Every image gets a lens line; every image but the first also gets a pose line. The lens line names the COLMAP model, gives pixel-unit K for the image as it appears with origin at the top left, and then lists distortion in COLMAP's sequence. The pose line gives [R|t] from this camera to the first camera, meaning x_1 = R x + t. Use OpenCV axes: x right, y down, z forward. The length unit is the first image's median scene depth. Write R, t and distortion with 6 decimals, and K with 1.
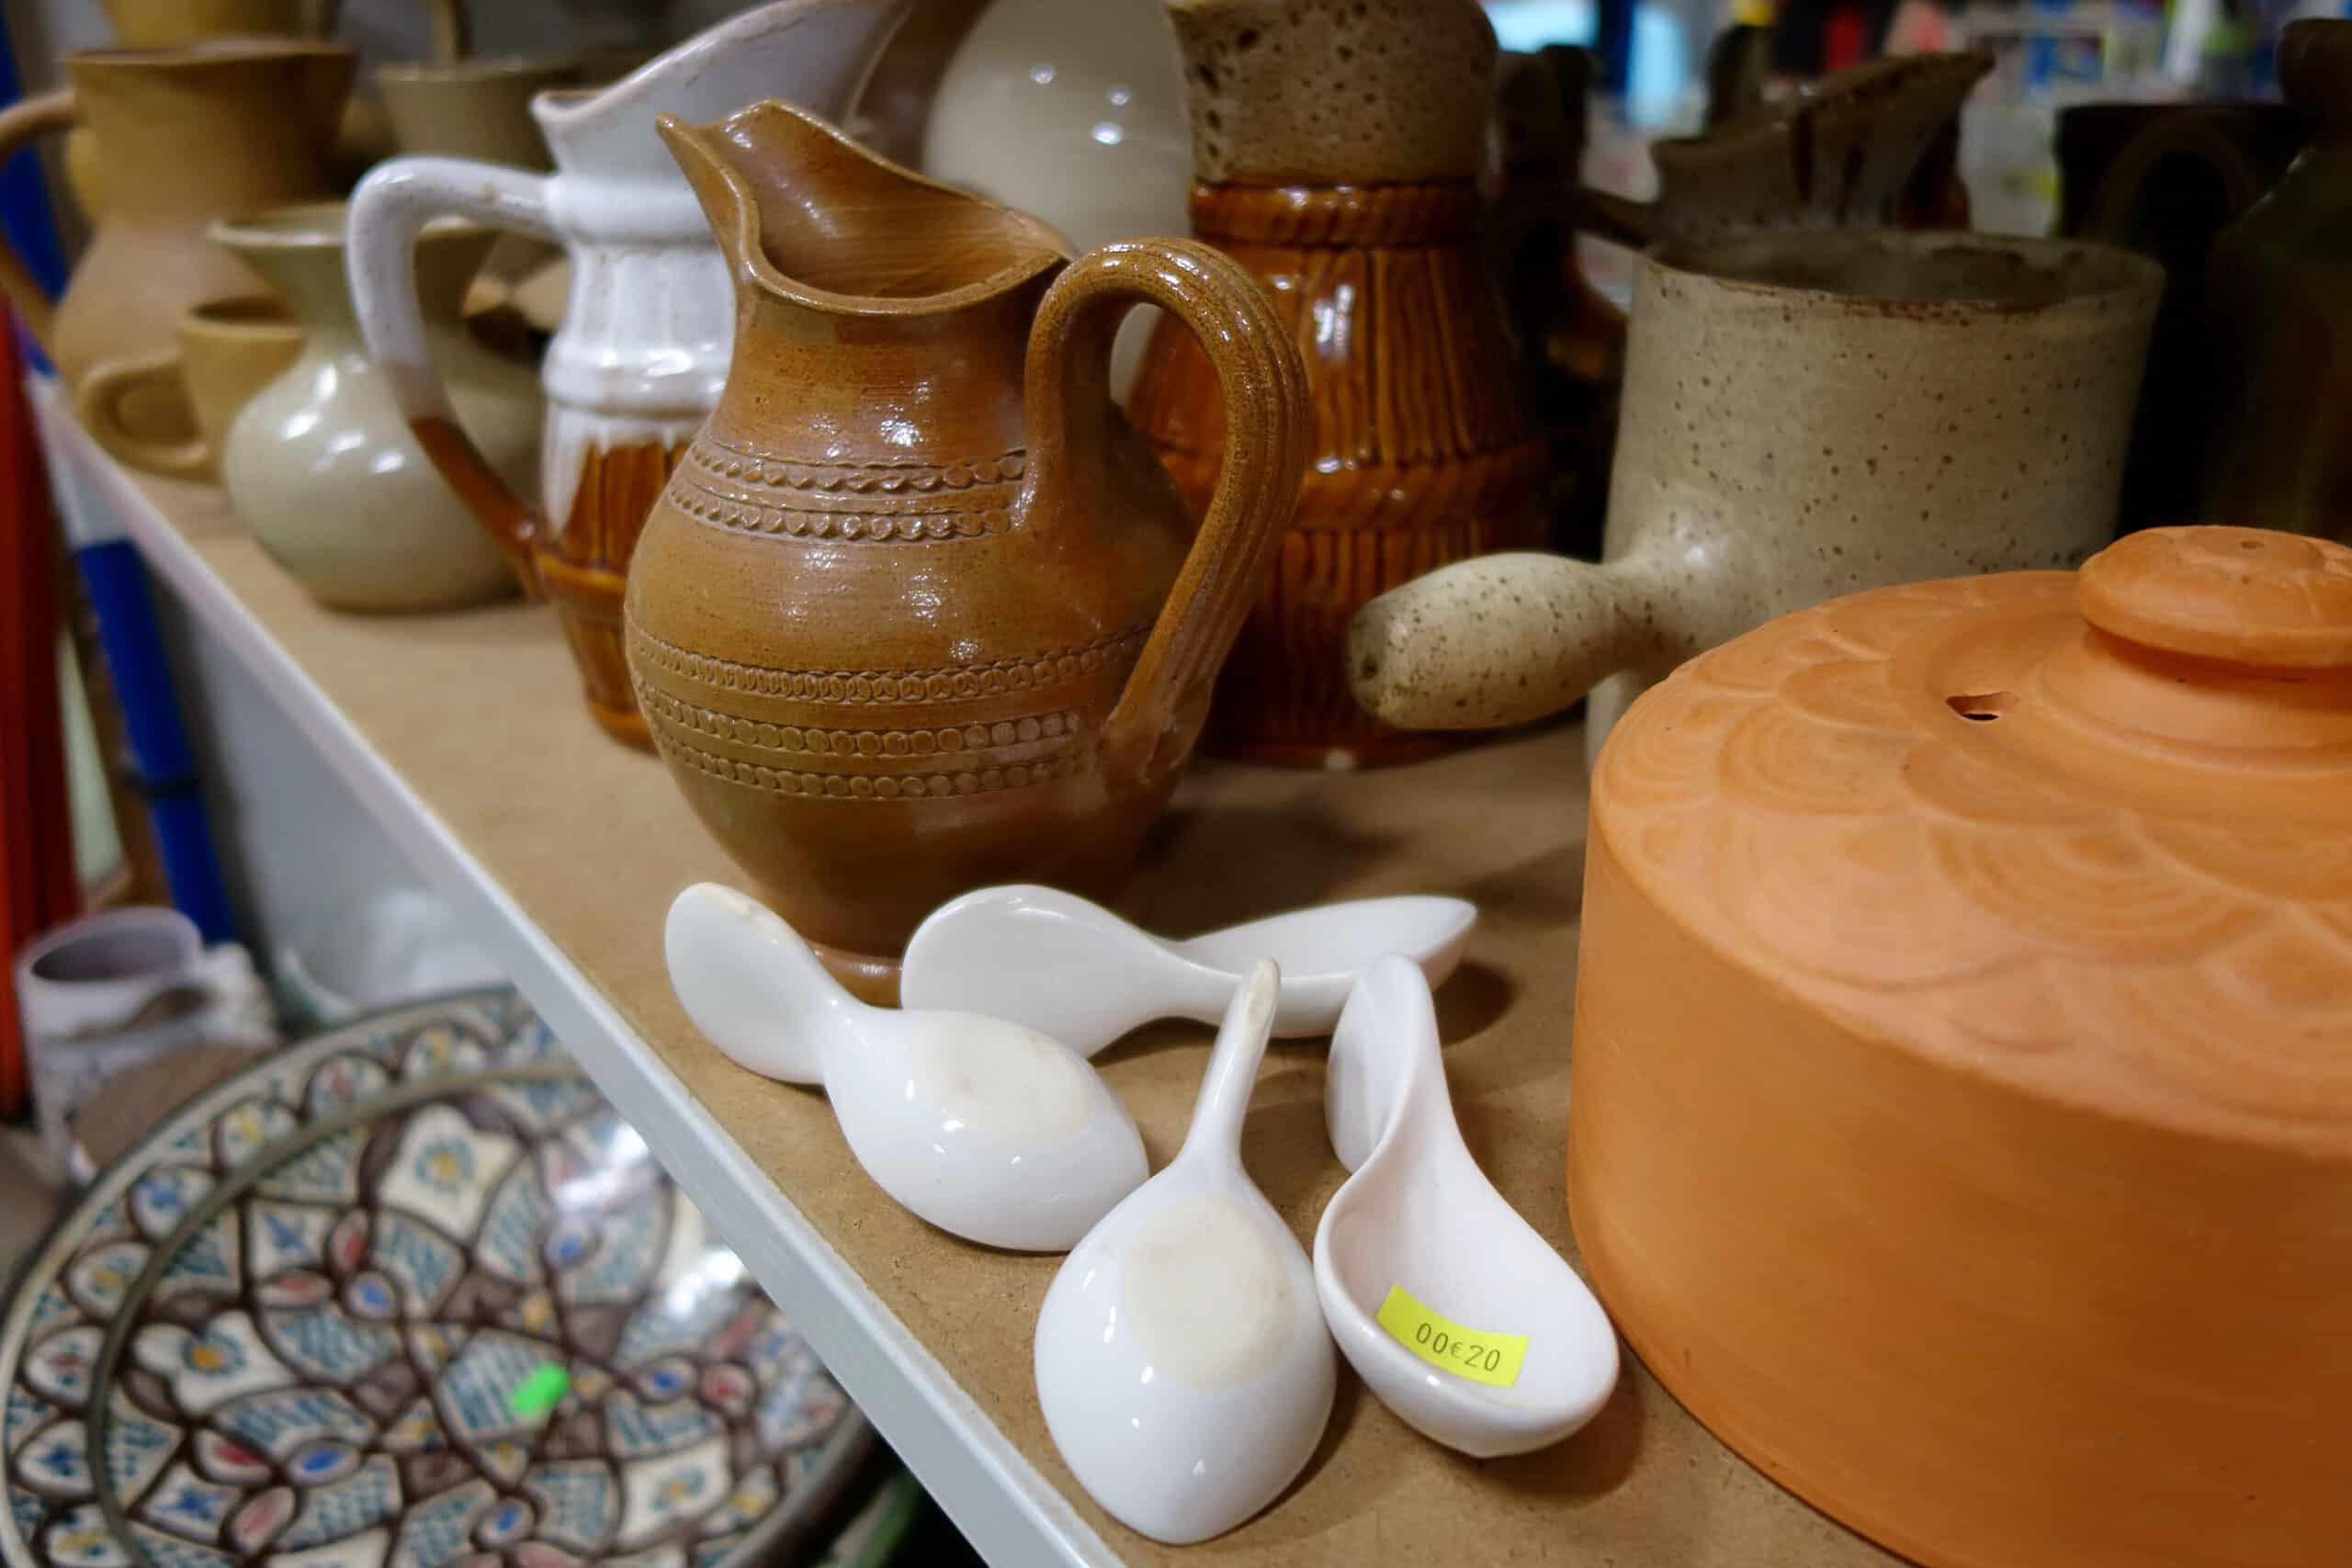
lens RADIAL K [[1740.7, 0, 1176.0], [0, 1740.7, 784.0], [0, 0, 1]] dist [0.000324, 0.000510]
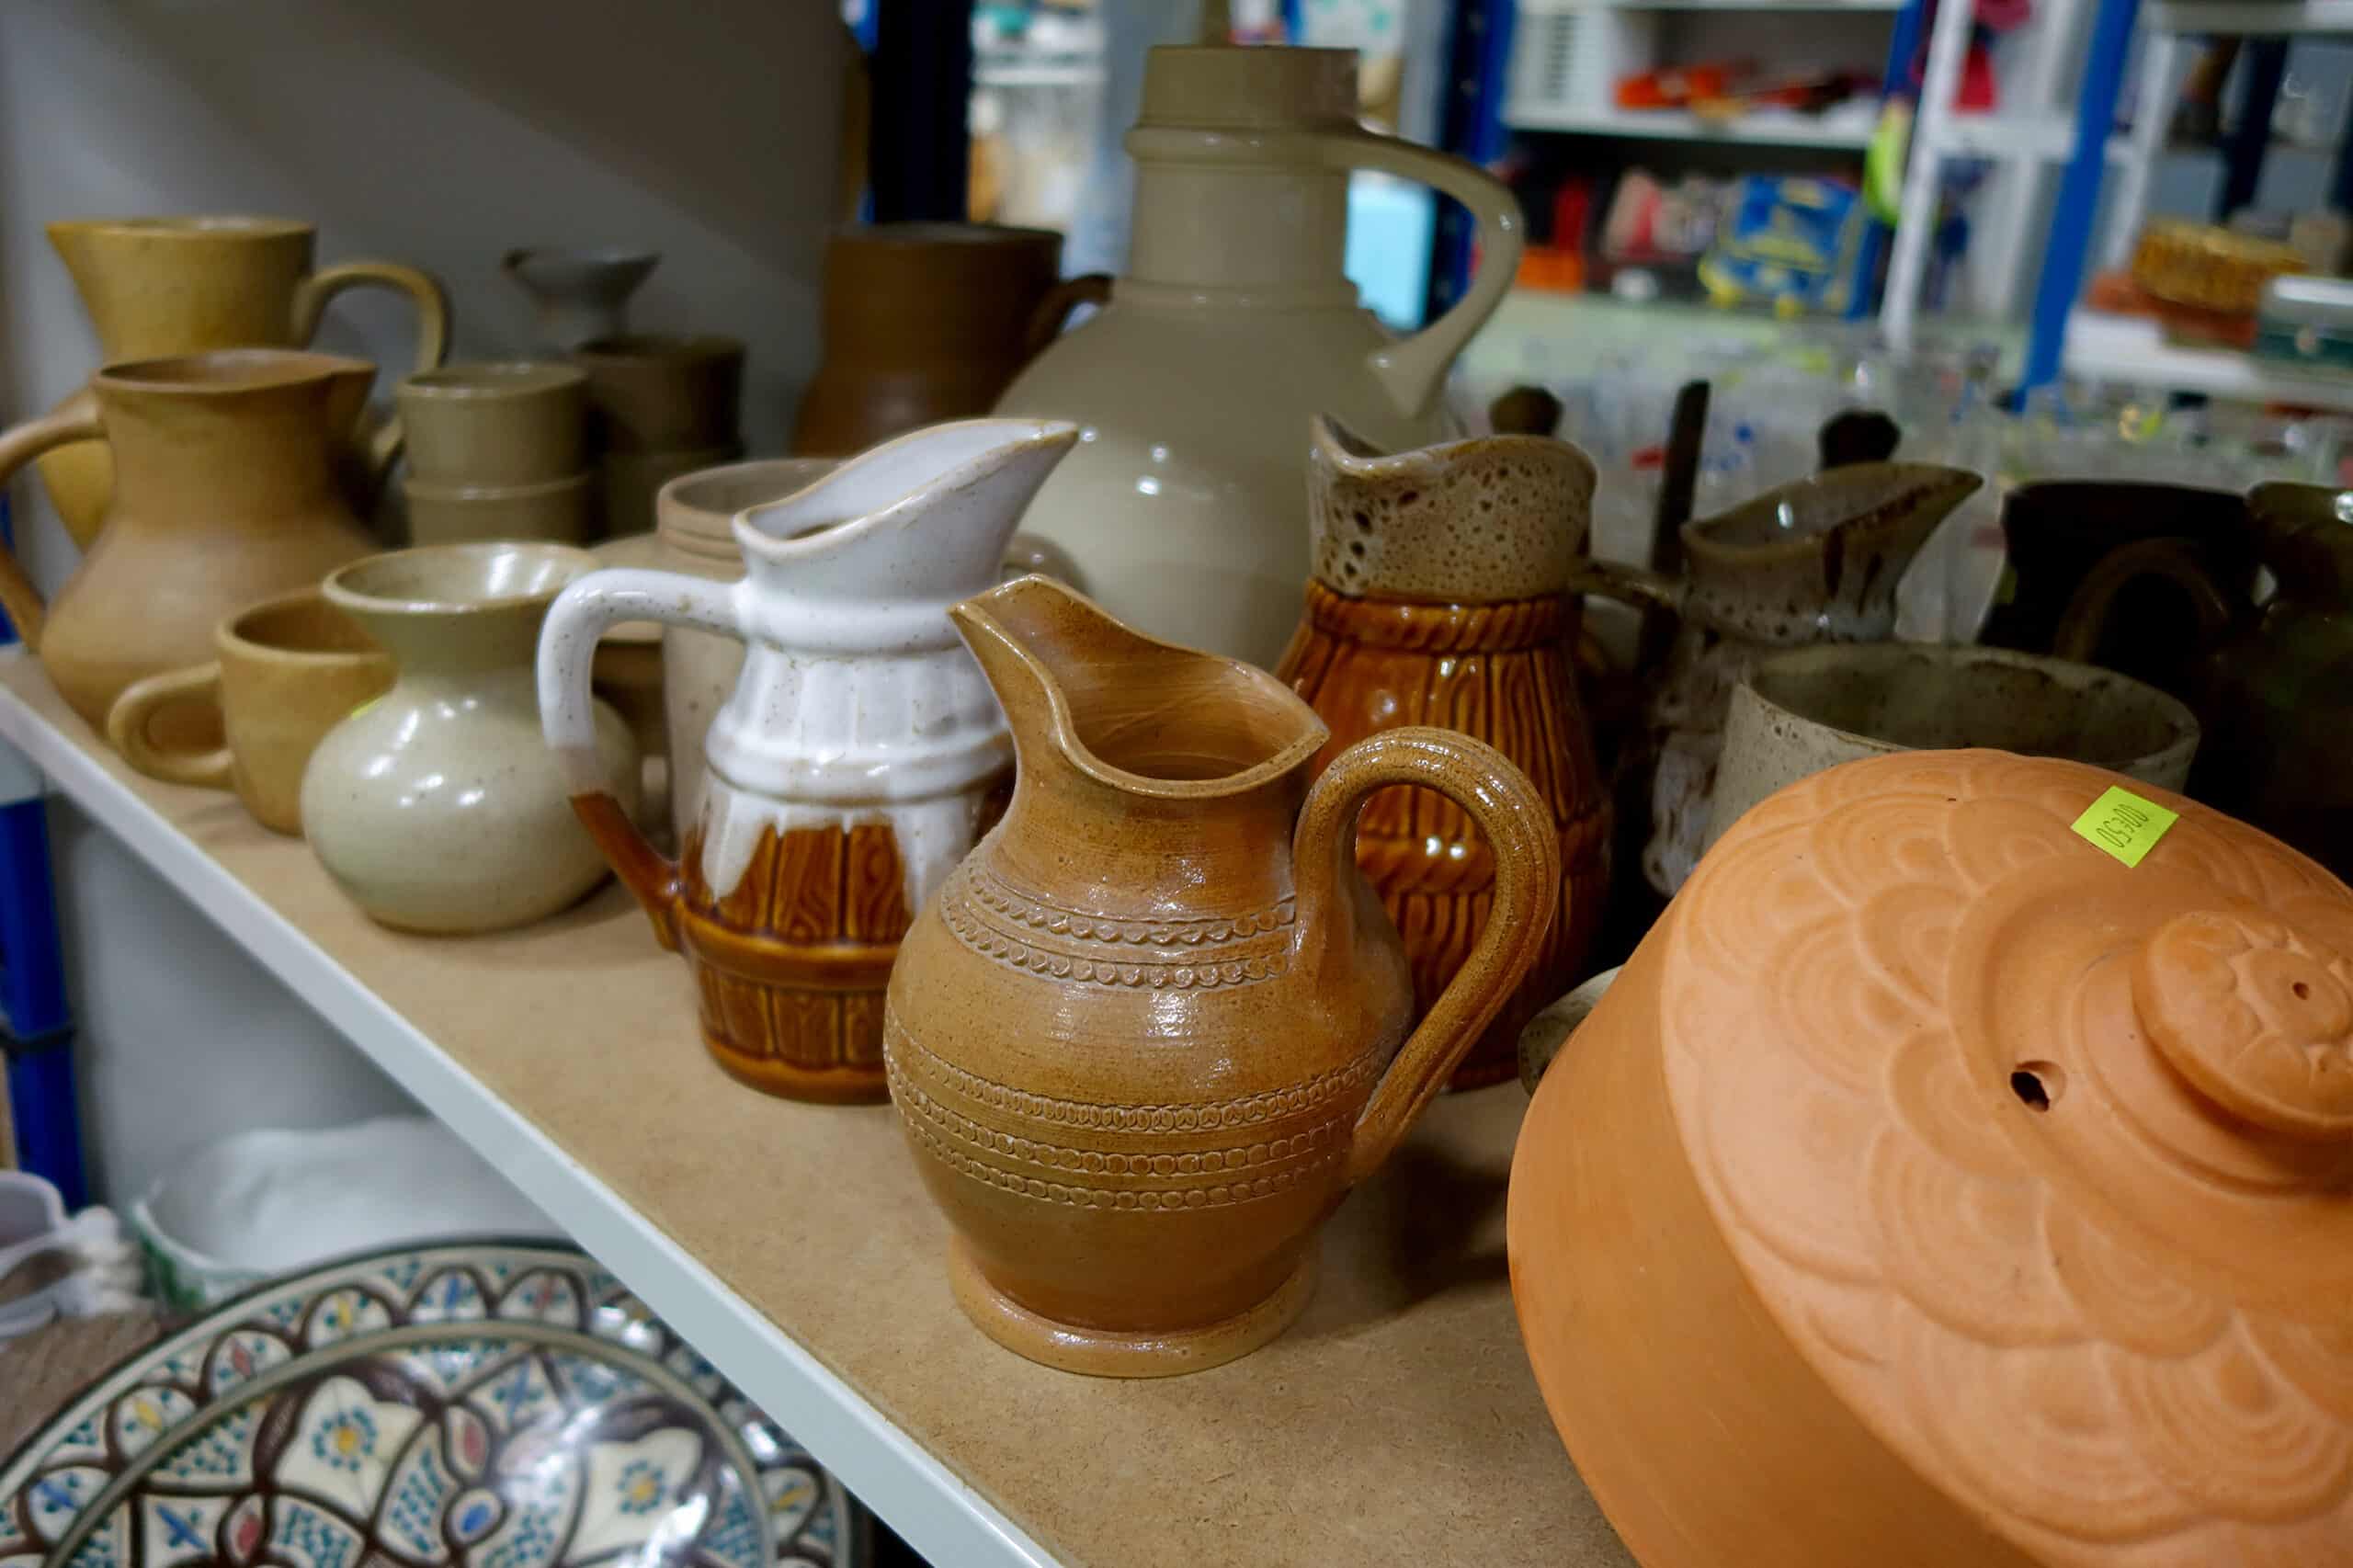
lens RADIAL K [[1734.8, 0, 1176.5], [0, 1734.8, 784.0], [0, 0, 1]] dist [0.002212, -0.002656]
pose [[0.994796, -0.015617, 0.100684, -0.197033], [0.025774, 0.994615, -0.100382, -0.109456], [-0.098574, 0.102455, 0.989841, -0.088165]]
